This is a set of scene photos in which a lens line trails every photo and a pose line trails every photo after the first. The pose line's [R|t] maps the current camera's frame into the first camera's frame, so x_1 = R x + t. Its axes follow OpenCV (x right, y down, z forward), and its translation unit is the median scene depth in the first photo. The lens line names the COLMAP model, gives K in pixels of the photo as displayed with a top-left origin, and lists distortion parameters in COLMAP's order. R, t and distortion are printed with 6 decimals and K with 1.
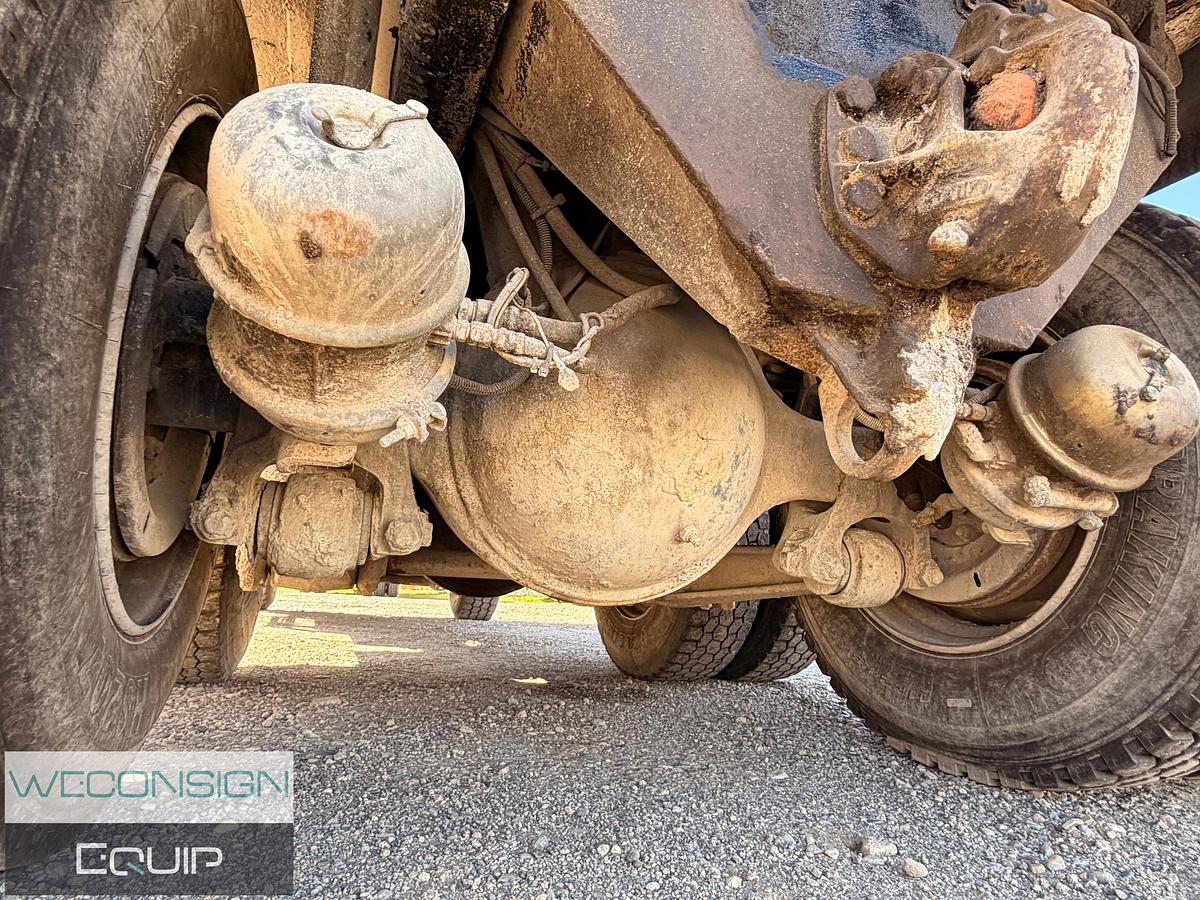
lens RADIAL K [[684.2, 0, 620.7], [0, 684.2, 458.1], [0, 0, 1]] dist [-0.000401, 0.008980]
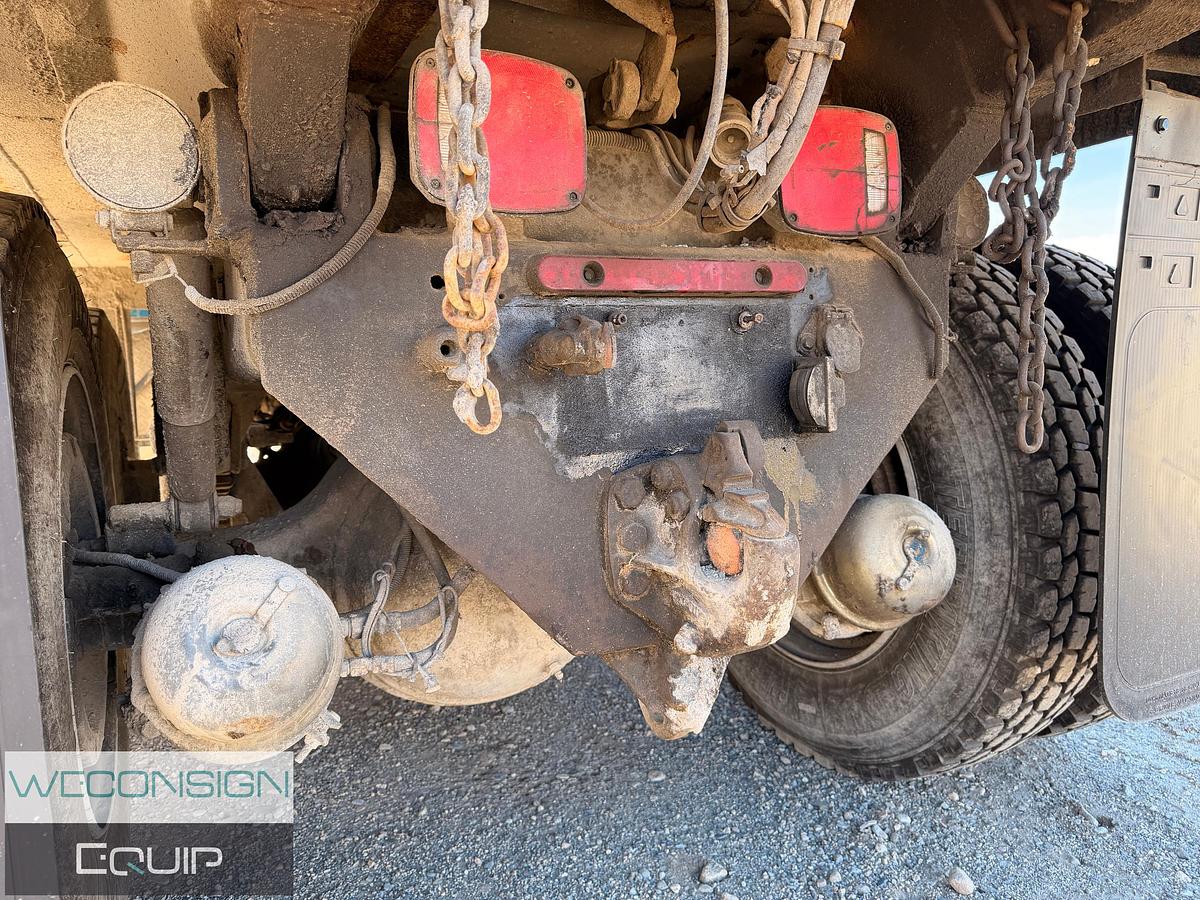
lens RADIAL K [[840.6, 0, 605.8], [0, 840.6, 452.1], [0, 0, 1]] dist [0.075534, -0.090977]
pose [[0.994554, -0.085187, 0.060045, 0.127031], [0.063449, 0.951948, 0.299614, -0.653061], [-0.082683, -0.294172, 0.952169, -0.286978]]
